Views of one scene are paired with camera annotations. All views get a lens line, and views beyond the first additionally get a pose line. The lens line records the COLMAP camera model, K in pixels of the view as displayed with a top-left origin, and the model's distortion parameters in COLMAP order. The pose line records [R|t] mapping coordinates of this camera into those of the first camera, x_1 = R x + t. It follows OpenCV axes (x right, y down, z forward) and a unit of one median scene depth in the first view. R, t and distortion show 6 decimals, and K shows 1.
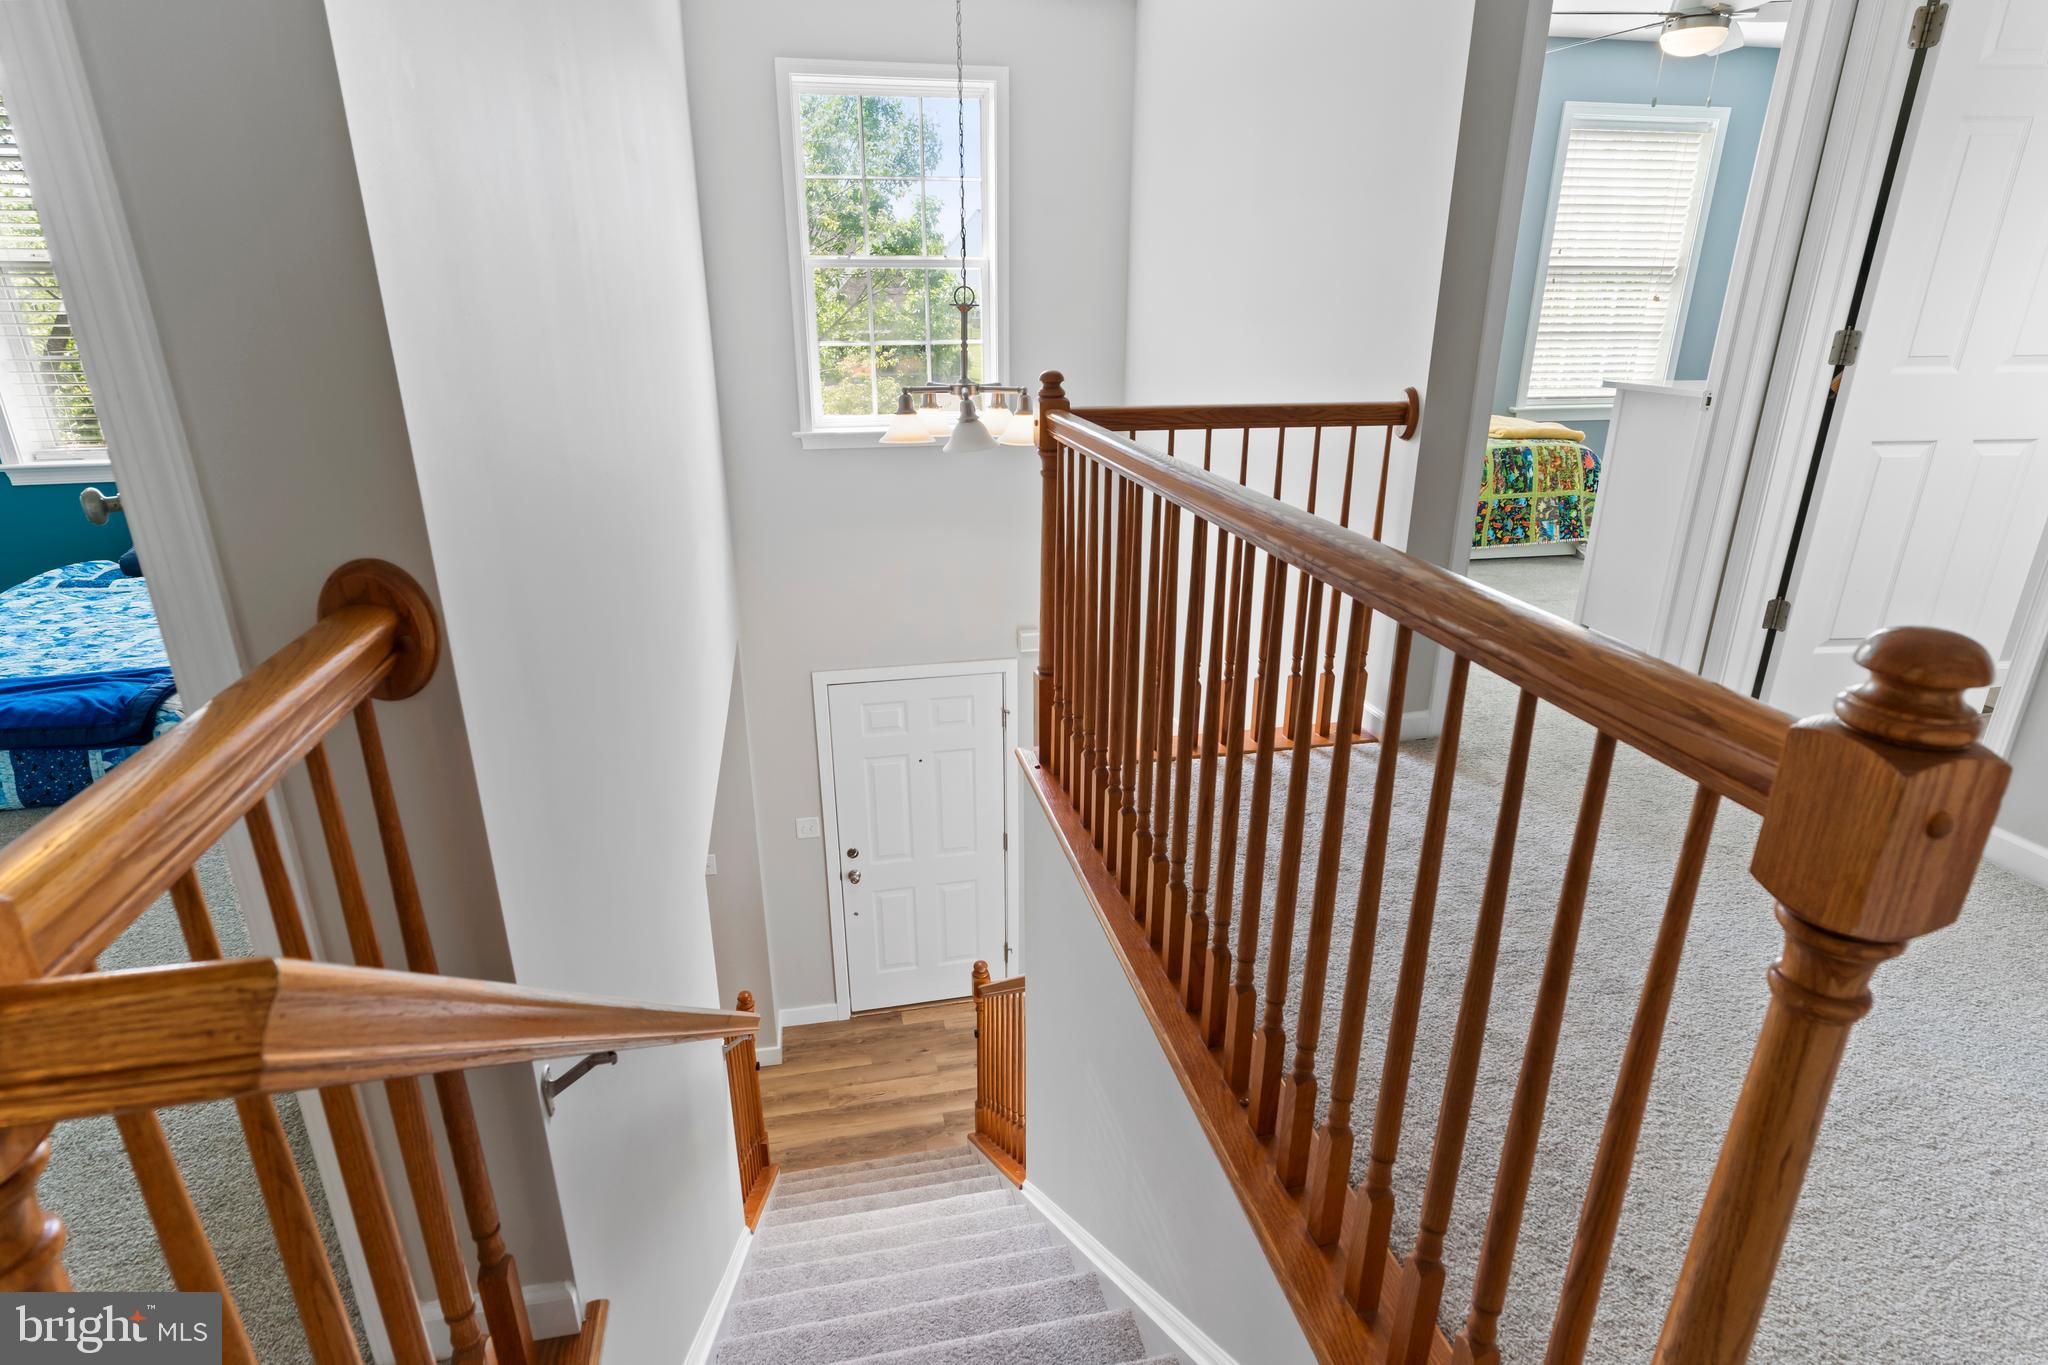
lens RADIAL K [[1056.6, 0, 1024.2], [0, 1056.6, 684.4], [0, 0, 1]] dist [-0.005746, 0.001930]
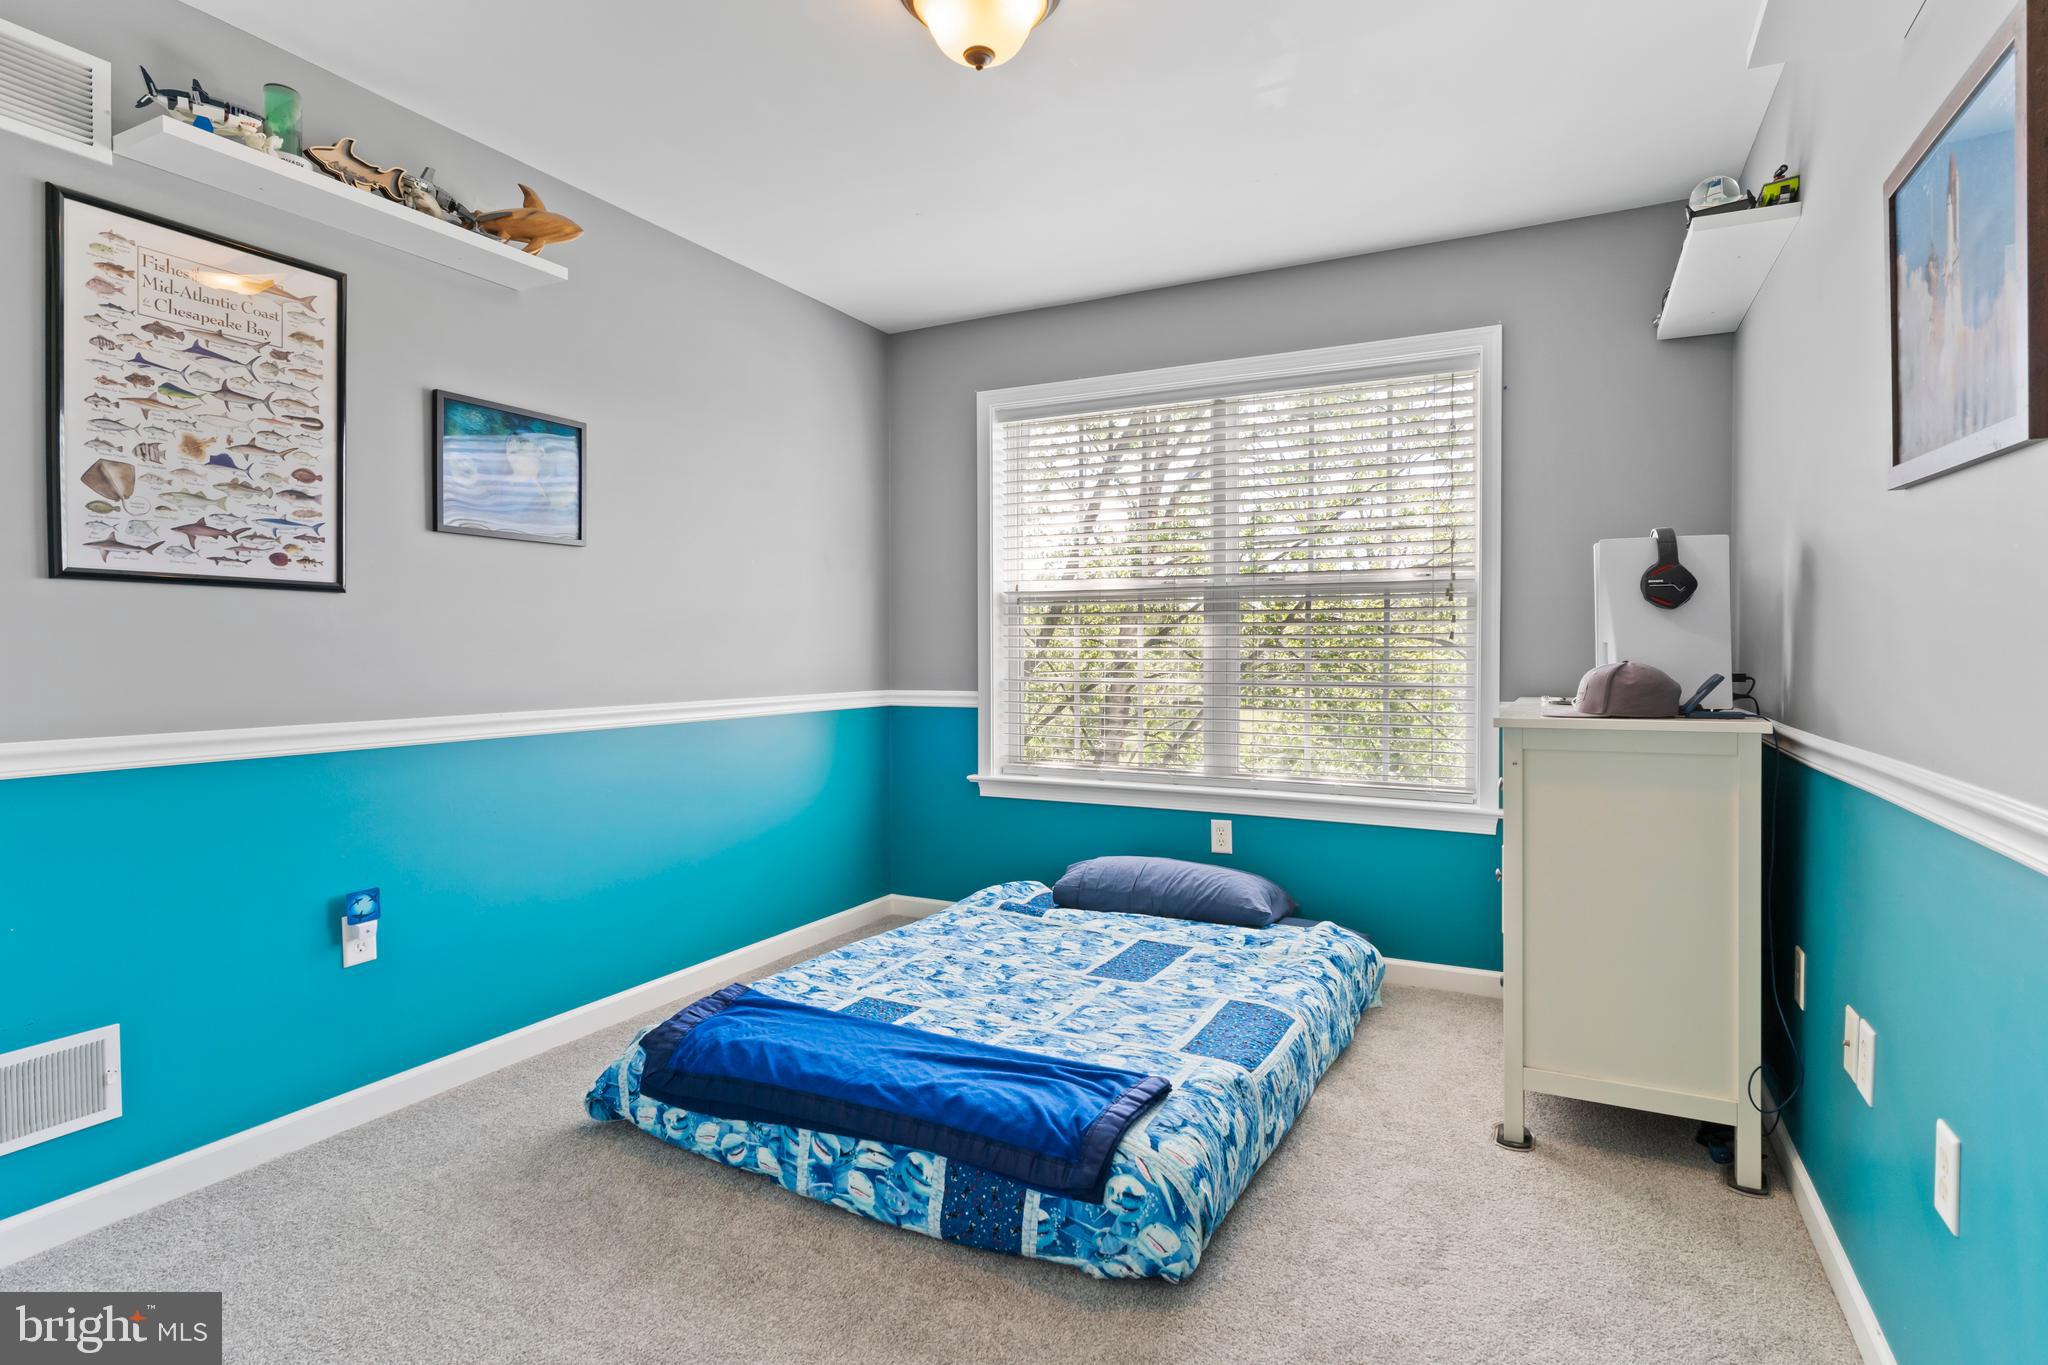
lens RADIAL K [[1056.6, 0, 1023.7], [0, 1056.6, 667.7], [0, 0, 1]] dist [-0.005746, 0.001930]
pose [[0.777610, 0.012350, -0.628626, -0.346268], [-0.219416, 0.942282, -0.252906, -0.068192], [0.589219, 0.334593, 0.735437, 0.276019]]
